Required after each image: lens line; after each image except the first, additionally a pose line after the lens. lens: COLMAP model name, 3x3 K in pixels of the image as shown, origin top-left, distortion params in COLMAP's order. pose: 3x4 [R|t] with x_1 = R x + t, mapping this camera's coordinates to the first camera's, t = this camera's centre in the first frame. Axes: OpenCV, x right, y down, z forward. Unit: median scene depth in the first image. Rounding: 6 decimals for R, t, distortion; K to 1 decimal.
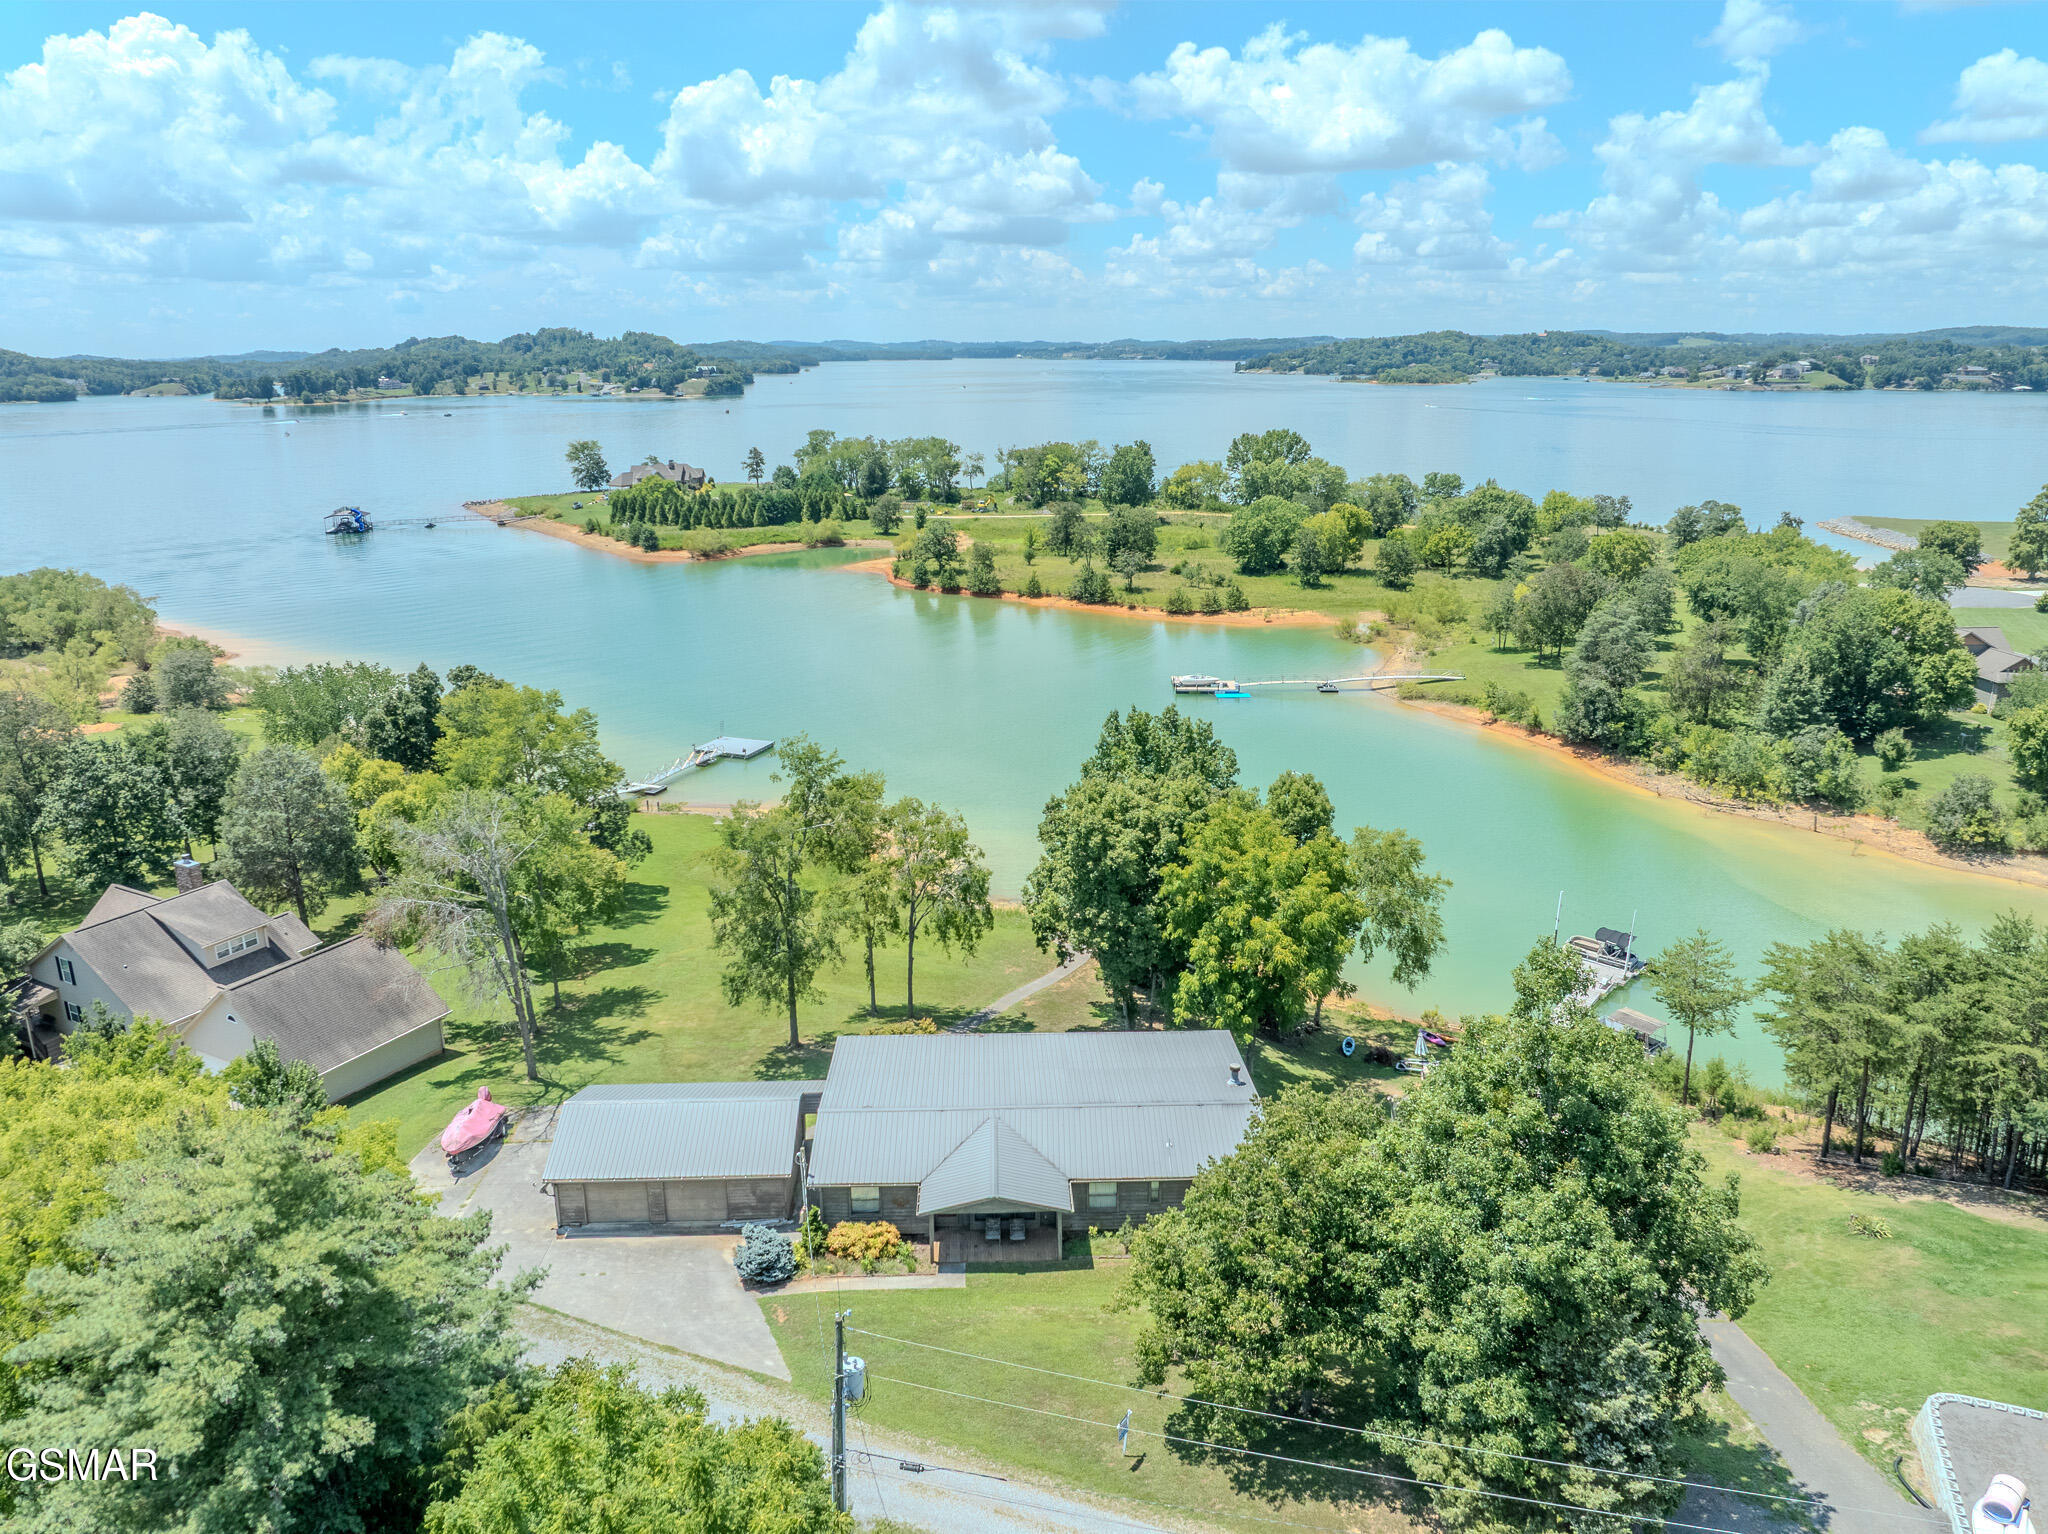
lens RADIAL K [[1441.6, 0, 1031.9], [0, 1441.6, 773.2], [0, 0, 1]] dist [-0.036659, 0.004357]
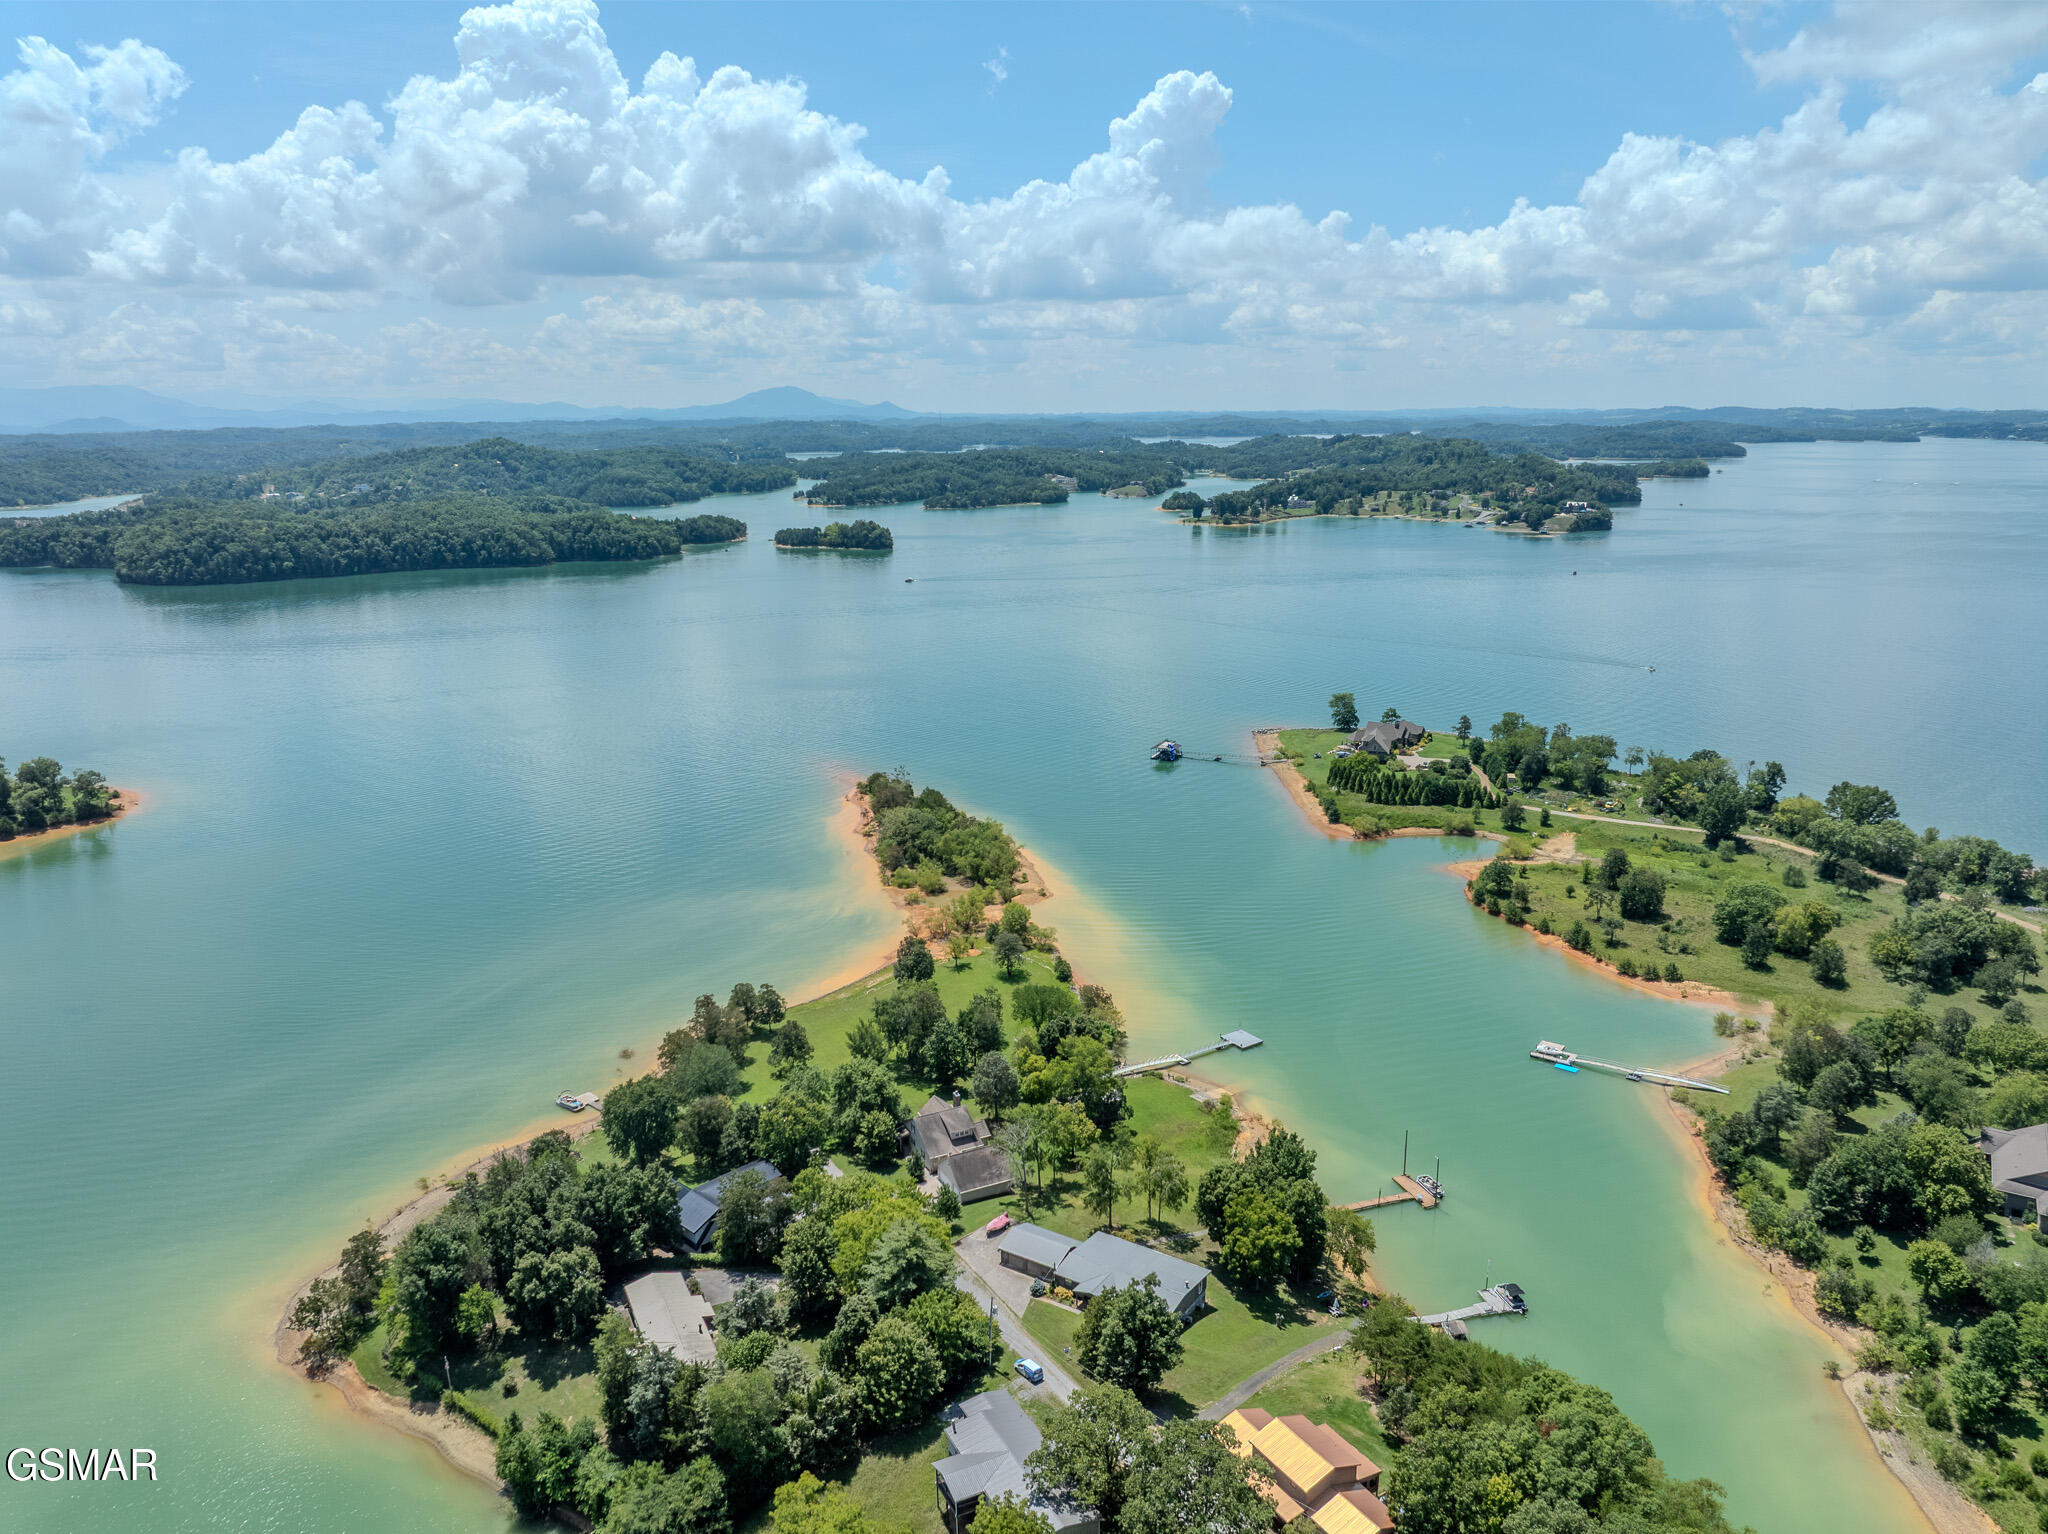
lens RADIAL K [[1441.6, 0, 1027.0], [0, 1441.6, 782.7], [0, 0, 1]] dist [-0.036659, 0.004357]
pose [[0.815930, 0.142298, -0.560365, 1.175102], [-0.158202, 0.987197, 0.020334, -0.712842], [0.556085, 0.072060, 0.827996, -1.515464]]
